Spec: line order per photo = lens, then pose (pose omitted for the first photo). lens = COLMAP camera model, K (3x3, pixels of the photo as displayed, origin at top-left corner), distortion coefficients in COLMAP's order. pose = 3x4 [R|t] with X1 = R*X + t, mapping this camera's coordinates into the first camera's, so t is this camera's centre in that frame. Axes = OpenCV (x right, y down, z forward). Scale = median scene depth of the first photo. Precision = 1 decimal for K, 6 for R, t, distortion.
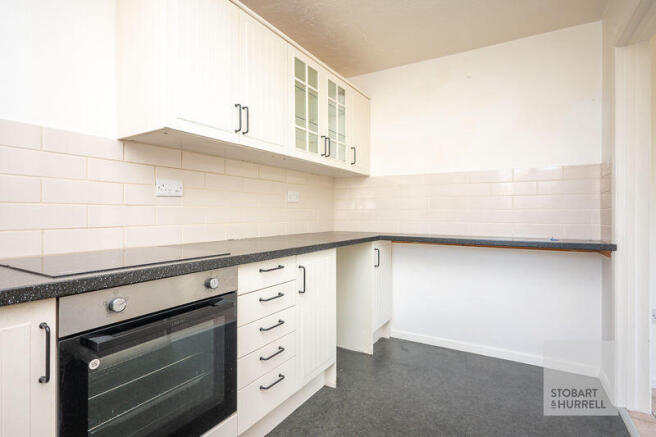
lens RADIAL K [[332.7, 0, 329.3], [0, 332.7, 210.3], [0, 0, 1]] dist [-0.000934, -0.000249]
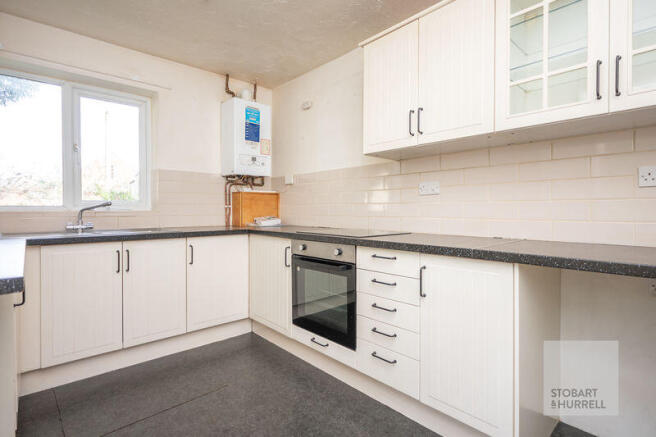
lens RADIAL K [[332.7, 0, 329.3], [0, 332.7, 210.3], [0, 0, 1]] dist [-0.000934, -0.000249]
pose [[-0.291811, 0.002122, -0.956474, 0.910607], [0.007904, 0.999969, -0.000193, 0.015731], [0.956443, -0.007616, -0.291819, 1.104673]]
